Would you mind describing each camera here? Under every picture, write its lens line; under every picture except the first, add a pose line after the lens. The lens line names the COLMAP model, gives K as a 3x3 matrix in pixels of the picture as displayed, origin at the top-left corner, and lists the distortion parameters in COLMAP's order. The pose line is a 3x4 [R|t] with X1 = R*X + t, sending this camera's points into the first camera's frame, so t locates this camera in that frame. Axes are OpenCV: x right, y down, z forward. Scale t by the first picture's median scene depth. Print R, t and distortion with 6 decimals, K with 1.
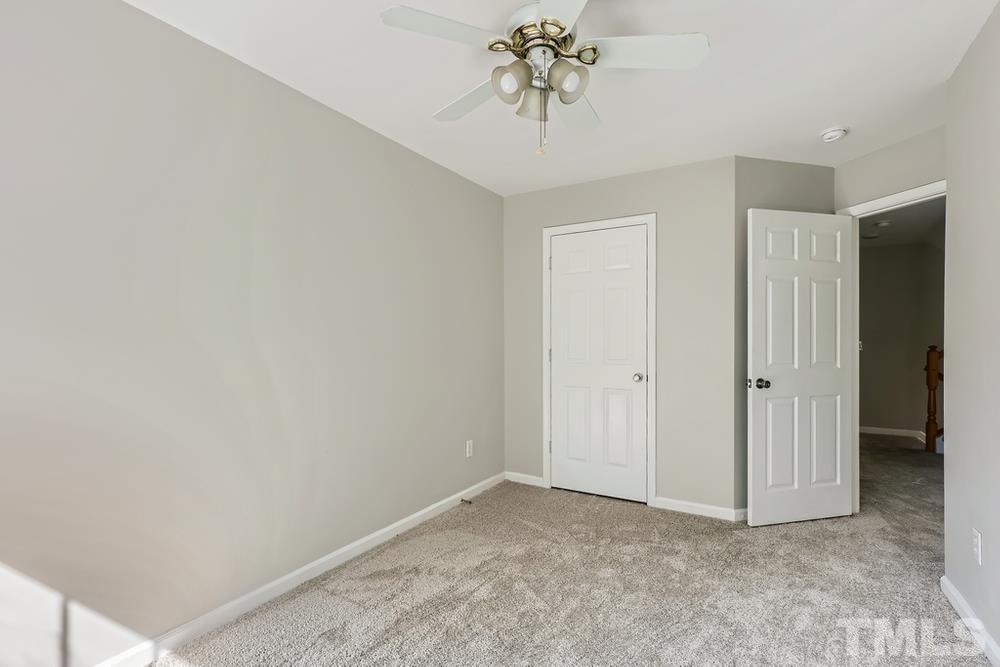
lens RADIAL K [[473.1, 0, 497.5], [0, 473.1, 337.0], [0, 0, 1]] dist [0.005559, 0.000949]
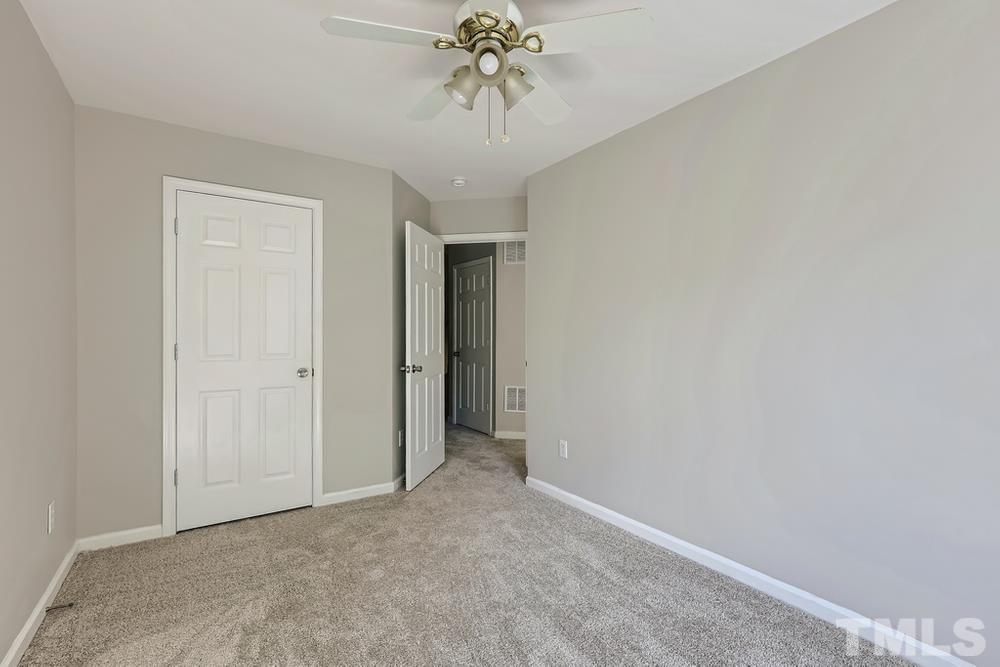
lens RADIAL K [[473.1, 0, 496.2], [0, 473.1, 326.7], [0, 0, 1]] dist [0.005559, 0.000949]
pose [[0.422687, 0.016114, 0.906132, -0.411588], [-0.007965, 0.999869, -0.014065, 0.006287], [-0.906241, -0.001272, 0.422760, 0.286132]]
